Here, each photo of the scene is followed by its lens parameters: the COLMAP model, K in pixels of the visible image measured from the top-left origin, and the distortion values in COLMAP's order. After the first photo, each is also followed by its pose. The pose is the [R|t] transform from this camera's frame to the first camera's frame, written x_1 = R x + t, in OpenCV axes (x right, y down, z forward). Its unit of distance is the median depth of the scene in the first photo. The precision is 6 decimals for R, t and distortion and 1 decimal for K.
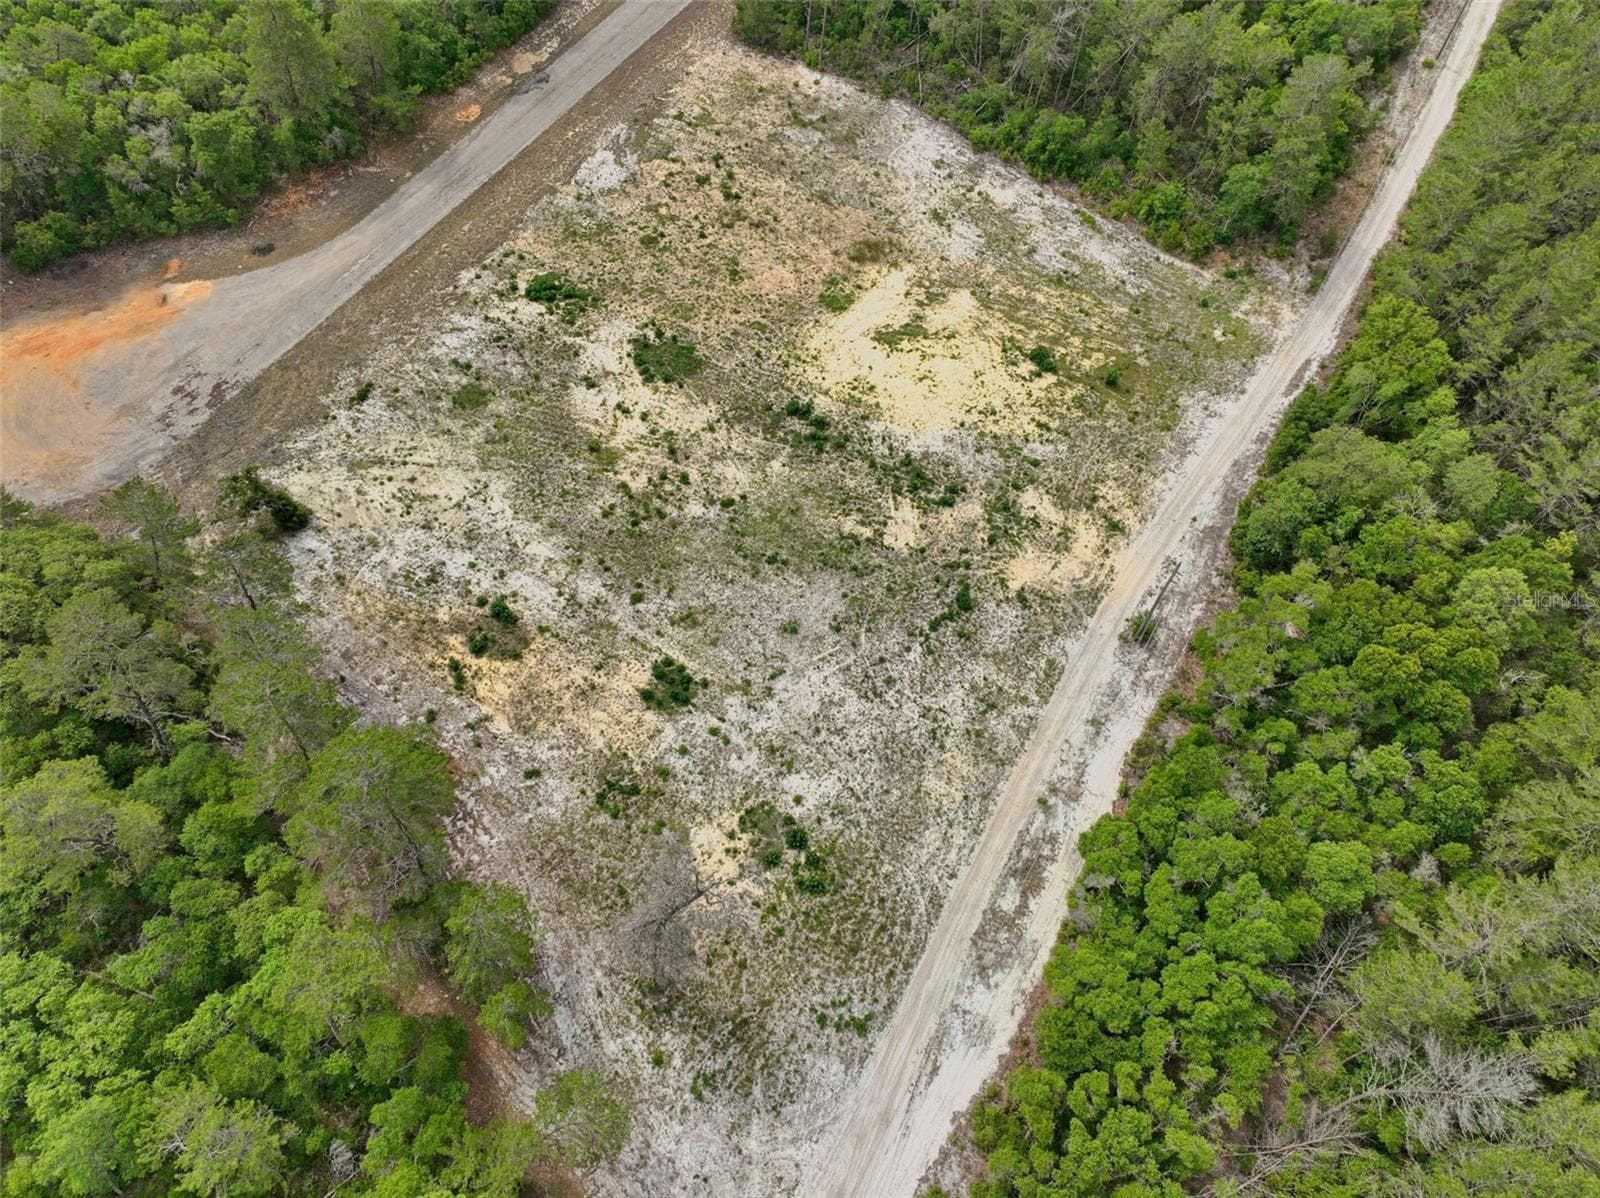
lens RADIAL K [[1125.0, 0, 796.5], [0, 1125.0, 597.5], [0, 0, 1]] dist [0.009205, -0.007368]
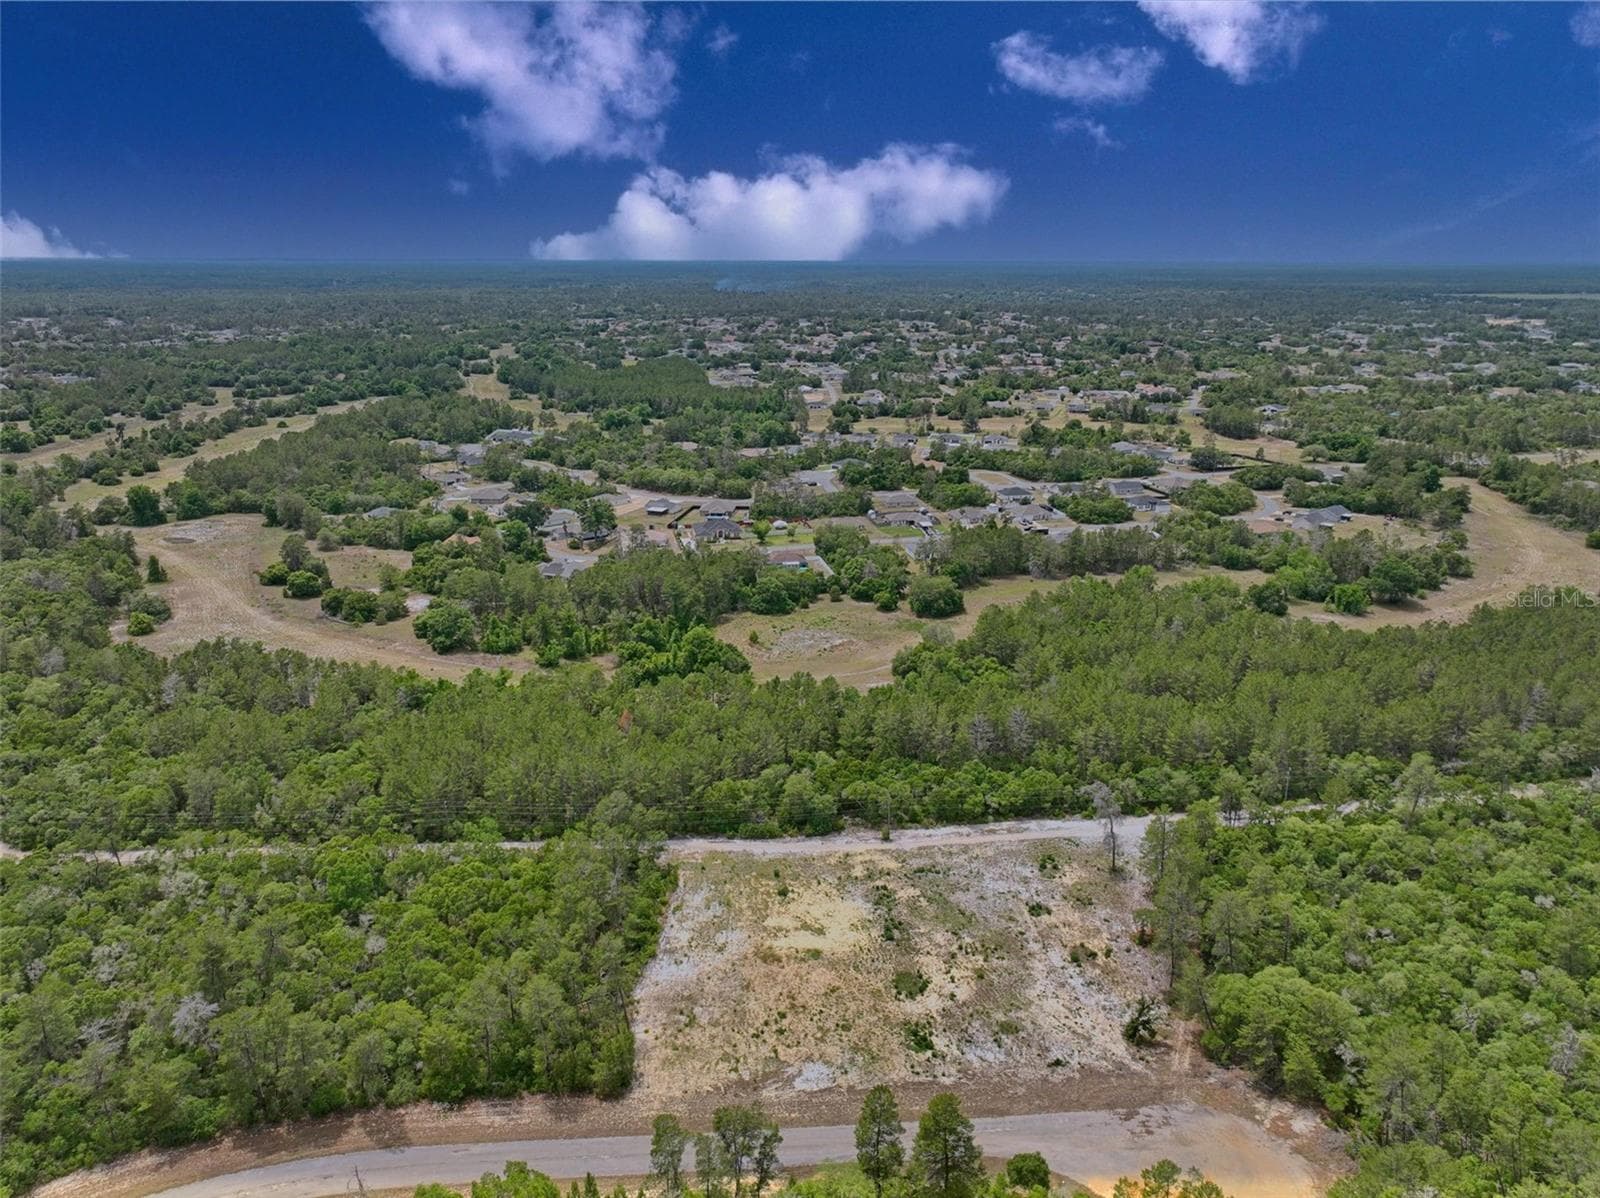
lens RADIAL K [[1125.0, 0, 796.5], [0, 1125.0, 597.5], [0, 0, 1]] dist [0.009205, -0.007368]
pose [[-0.600468, -0.236267, 0.763947, -1.299948], [0.672889, 0.366873, 0.642359, -1.805749], [-0.432040, 0.899768, -0.061314, 0.679865]]
